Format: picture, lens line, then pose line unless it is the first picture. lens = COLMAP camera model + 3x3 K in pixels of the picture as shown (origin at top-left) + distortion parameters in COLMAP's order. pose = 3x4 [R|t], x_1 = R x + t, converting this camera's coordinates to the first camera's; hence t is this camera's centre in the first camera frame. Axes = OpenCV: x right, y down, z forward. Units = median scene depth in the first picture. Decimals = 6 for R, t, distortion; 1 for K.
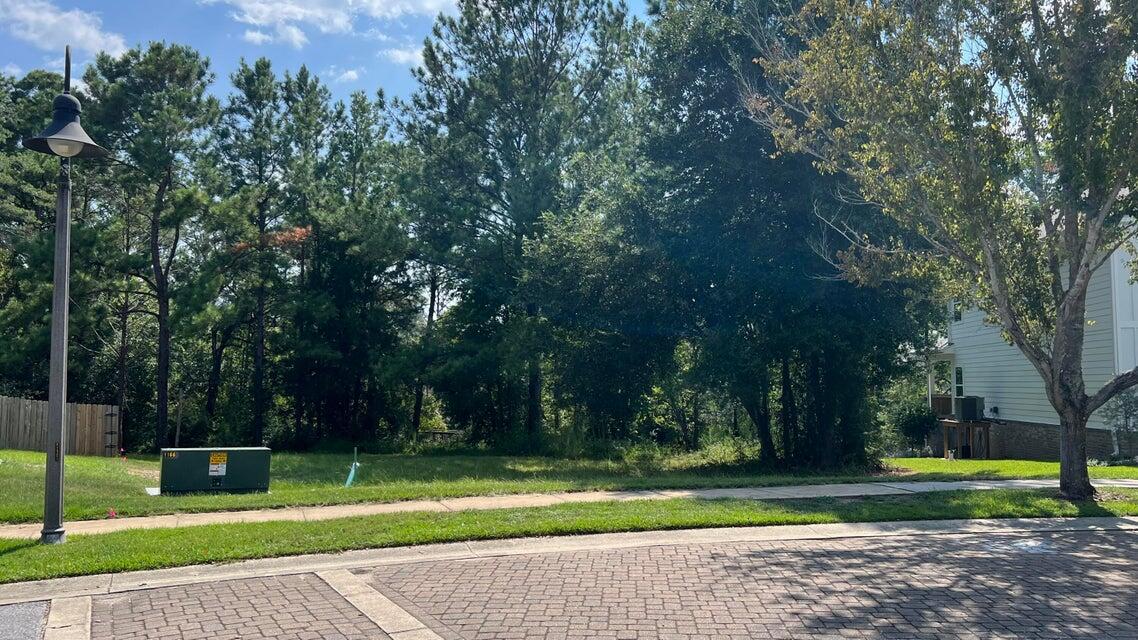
lens RADIAL K [[865.0, 0, 569.4], [0, 865.0, 326.4], [0, 0, 1]] dist [0.065528, -0.002883]
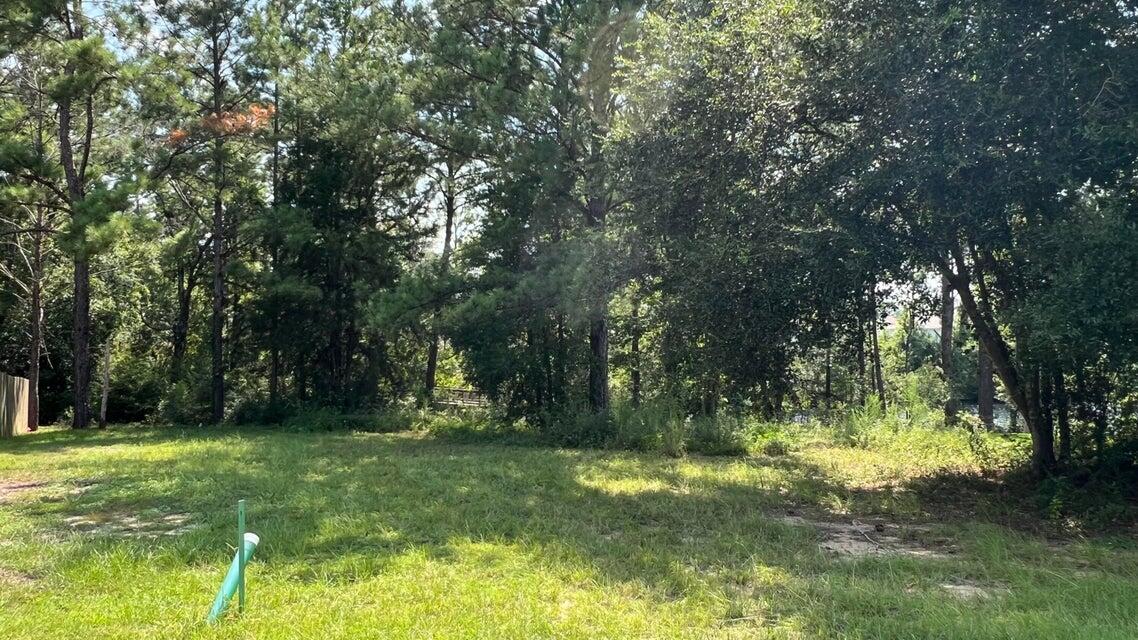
lens RADIAL K [[833.3, 0, 569.0], [0, 833.3, 320.0], [0, 0, 1]] dist [-0.001615, 0.000080]
pose [[0.999787, 0.001866, -0.020540, -0.045996], [-0.000931, 0.998966, 0.045452, 0.023974], [0.020604, -0.045423, 0.998755, 0.319397]]
